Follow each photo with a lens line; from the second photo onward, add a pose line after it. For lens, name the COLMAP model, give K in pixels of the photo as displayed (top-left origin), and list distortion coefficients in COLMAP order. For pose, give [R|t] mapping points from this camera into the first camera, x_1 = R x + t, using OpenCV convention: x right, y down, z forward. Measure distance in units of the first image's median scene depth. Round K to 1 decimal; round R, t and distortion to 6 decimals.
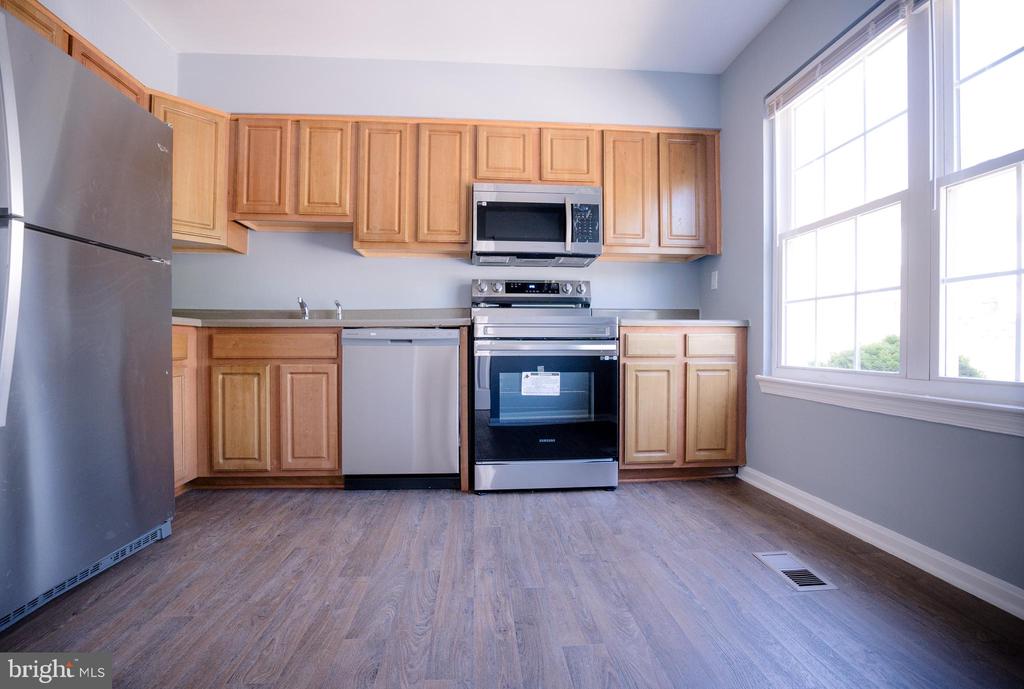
lens RADIAL K [[501.2, 0, 512.0], [0, 501.2, 344.5], [0, 0, 1]] dist [-0.045214, 0.000310]
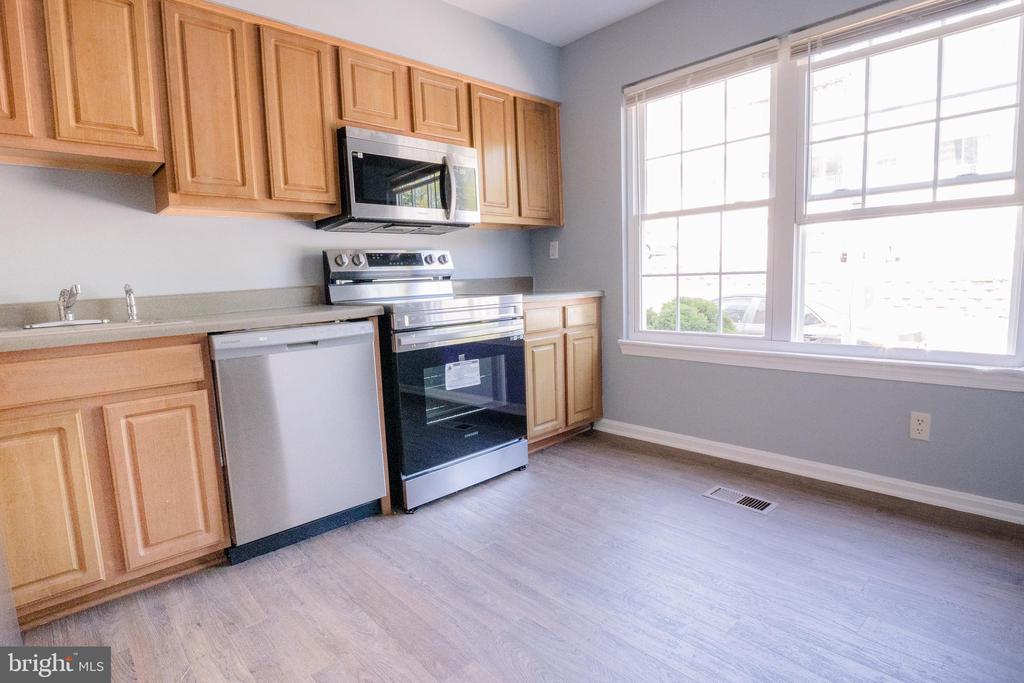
lens RADIAL K [[518.3, 0, 512.0], [0, 518.3, 341.5], [0, 0, 1]] dist [-0.039978, 0.001418]
pose [[0.782829, -0.103986, 0.613487, -0.414794], [0.040983, 0.992413, 0.115918, -0.079691], [-0.620886, -0.065601, 0.781151, 0.214684]]
